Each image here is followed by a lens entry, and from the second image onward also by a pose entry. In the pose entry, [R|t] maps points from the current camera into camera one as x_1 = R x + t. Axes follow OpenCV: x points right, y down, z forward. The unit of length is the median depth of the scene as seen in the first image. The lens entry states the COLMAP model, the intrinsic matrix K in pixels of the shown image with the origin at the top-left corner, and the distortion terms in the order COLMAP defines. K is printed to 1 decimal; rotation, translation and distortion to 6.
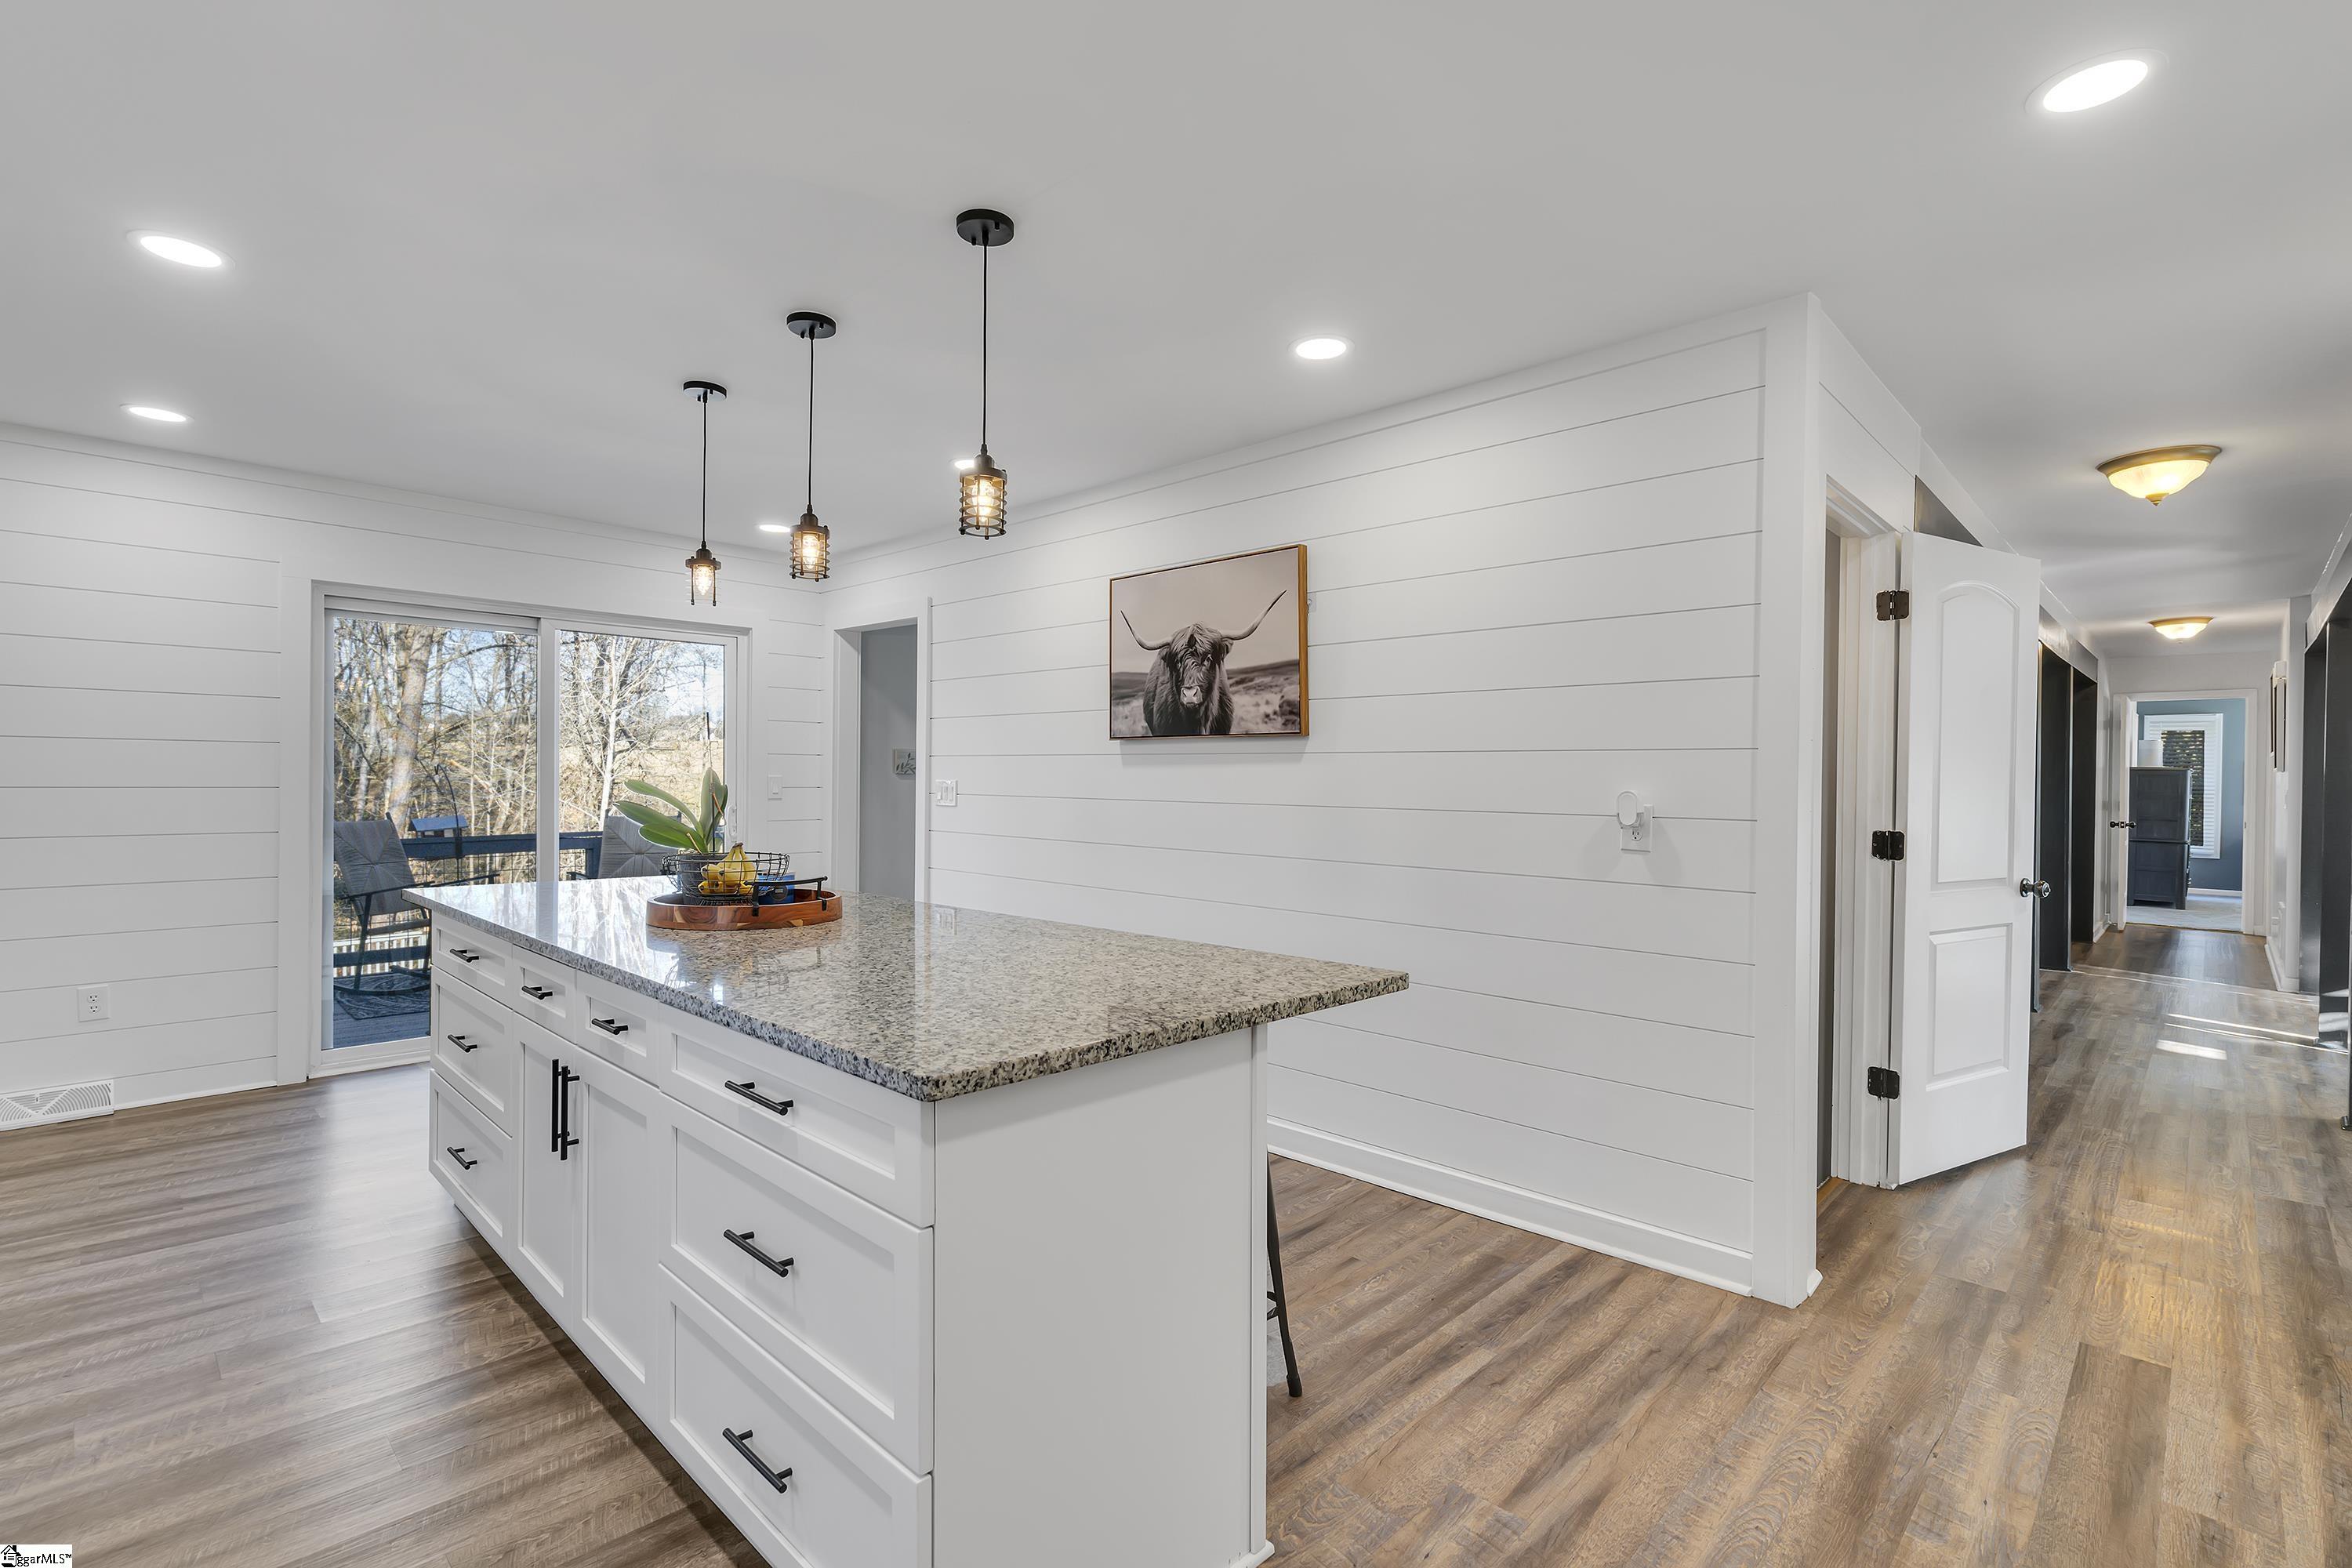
lens RADIAL K [[1078.5, 0, 1167.0], [0, 1078.5, 773.3], [0, 0, 1]] dist [-0.003270, -0.000095]
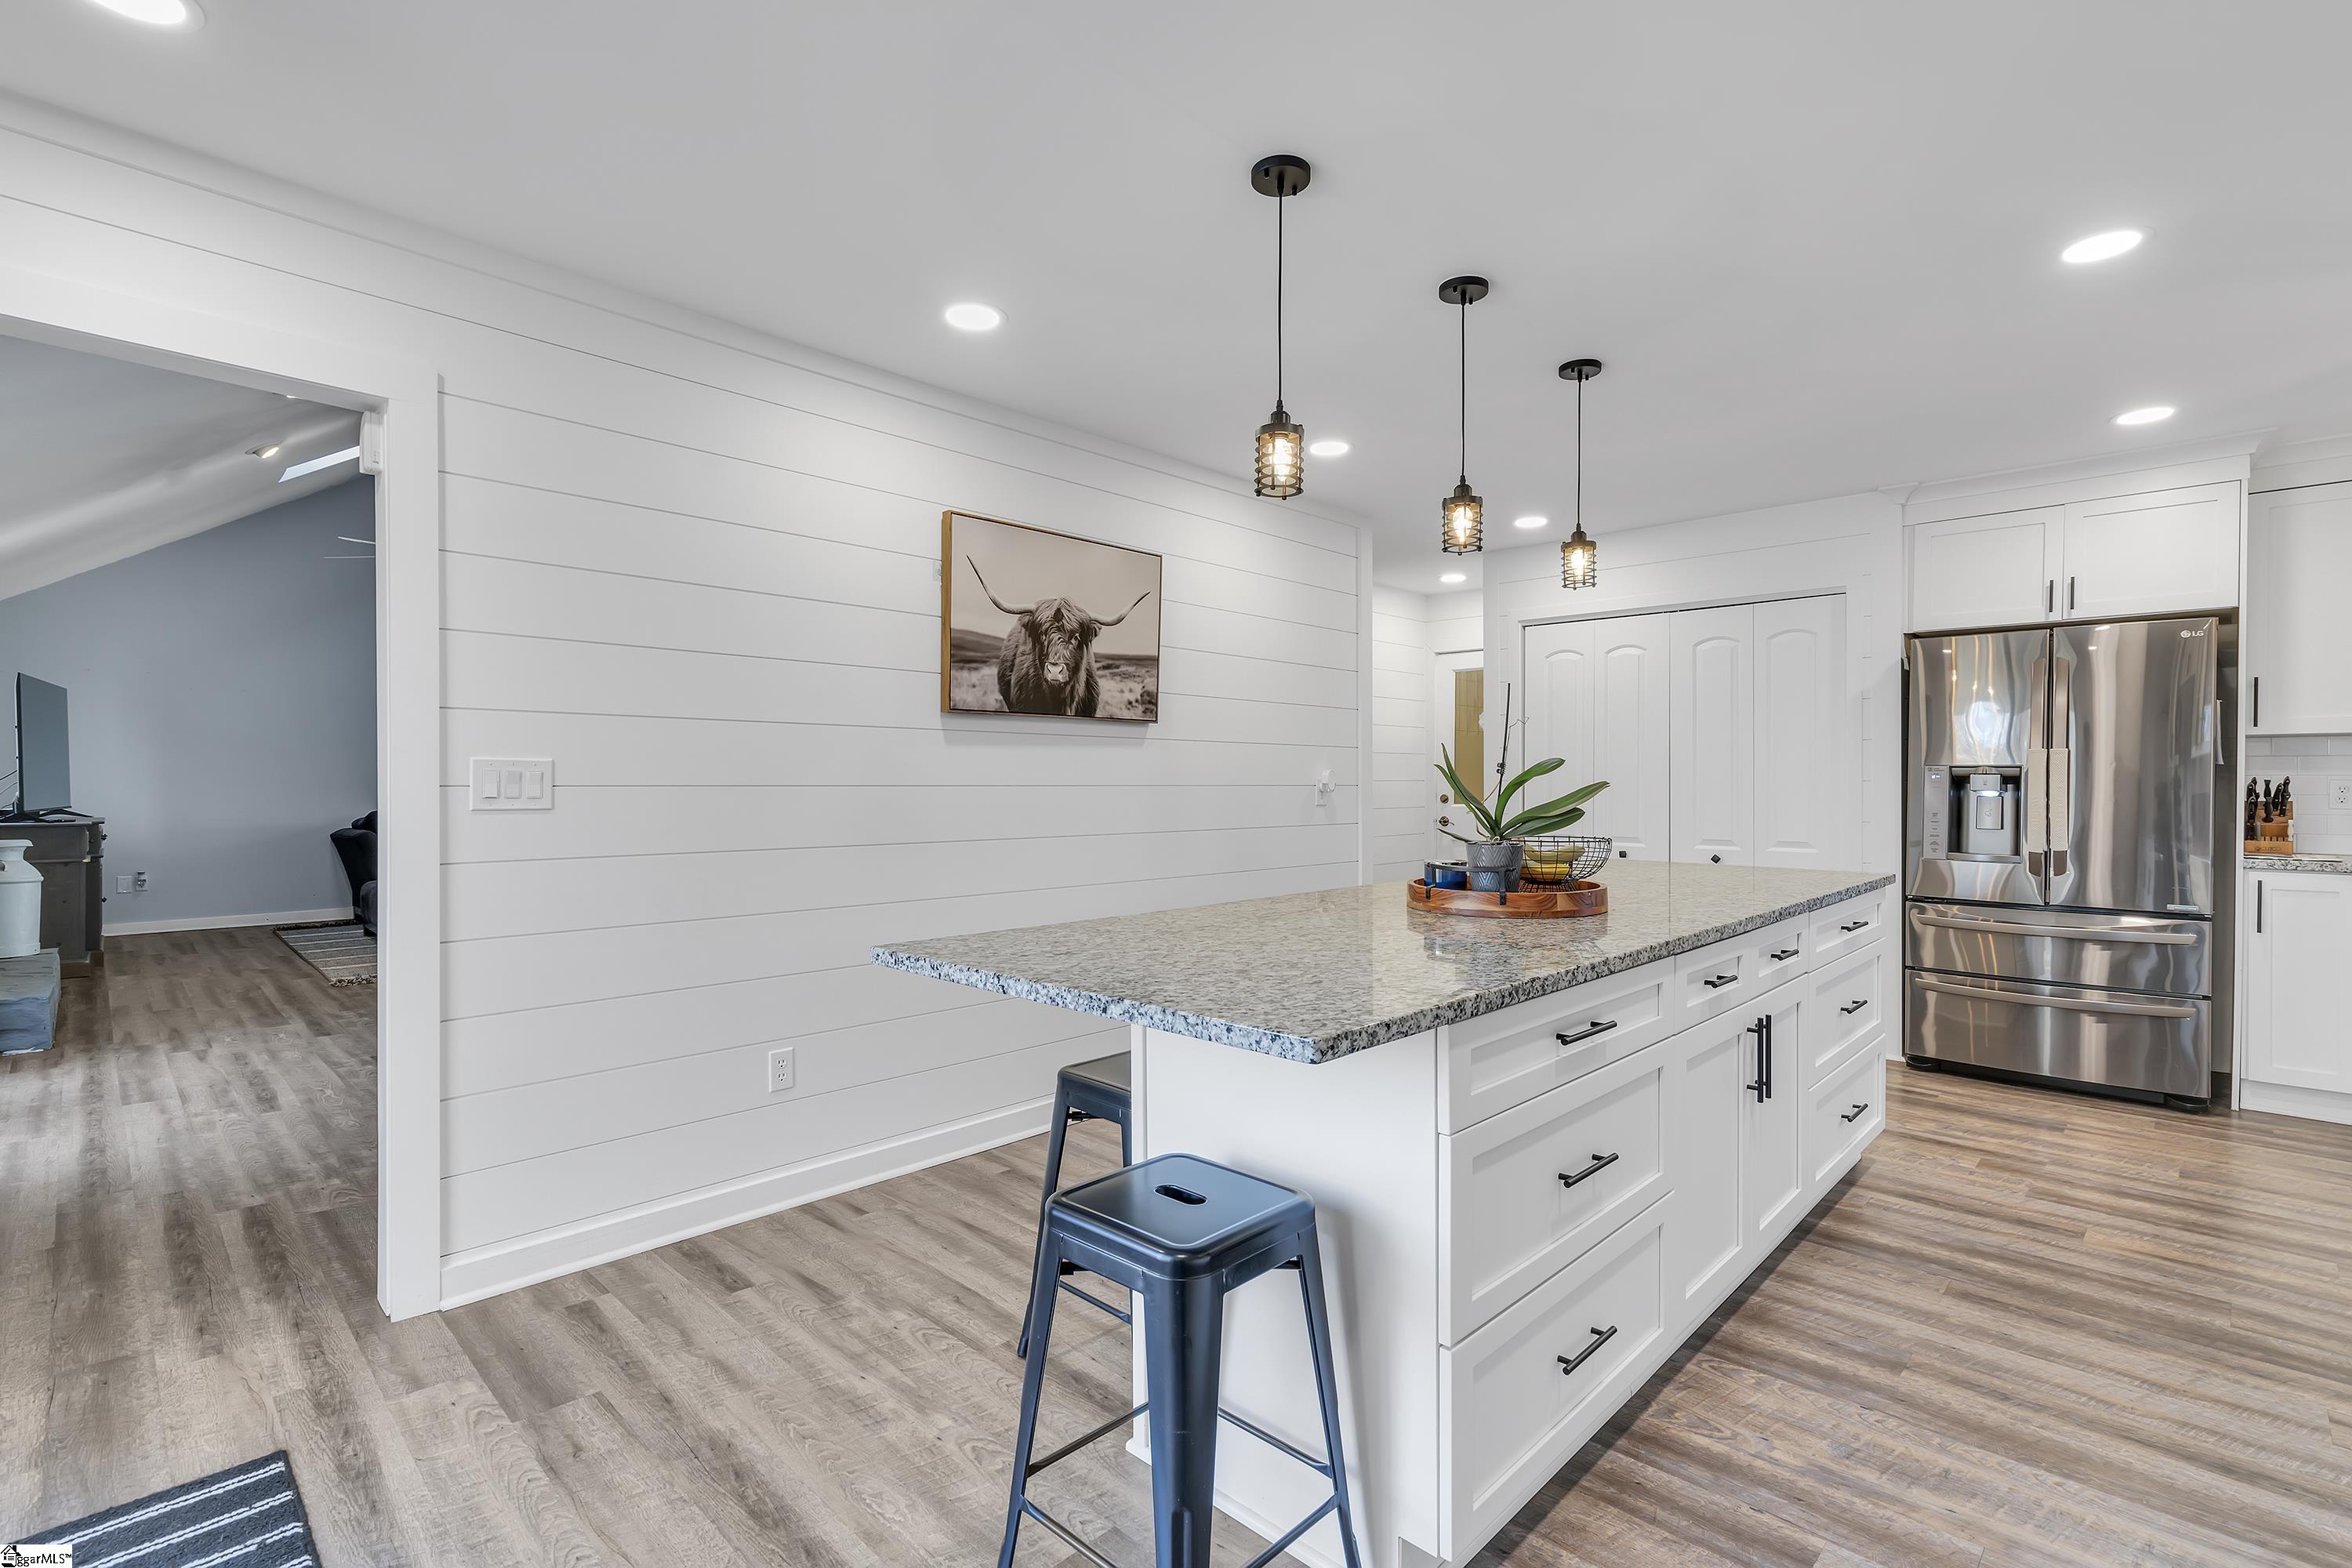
lens RADIAL K [[1078.5, 0, 1160.2], [0, 1078.5, 800.2], [0, 0, 1]] dist [-0.003270, -0.000095]
pose [[0.002963, -0.026956, 0.999632, -0.939509], [-0.002876, 0.999632, 0.026964, 0.014362], [-0.999991, -0.002954, 0.002884, 0.918944]]
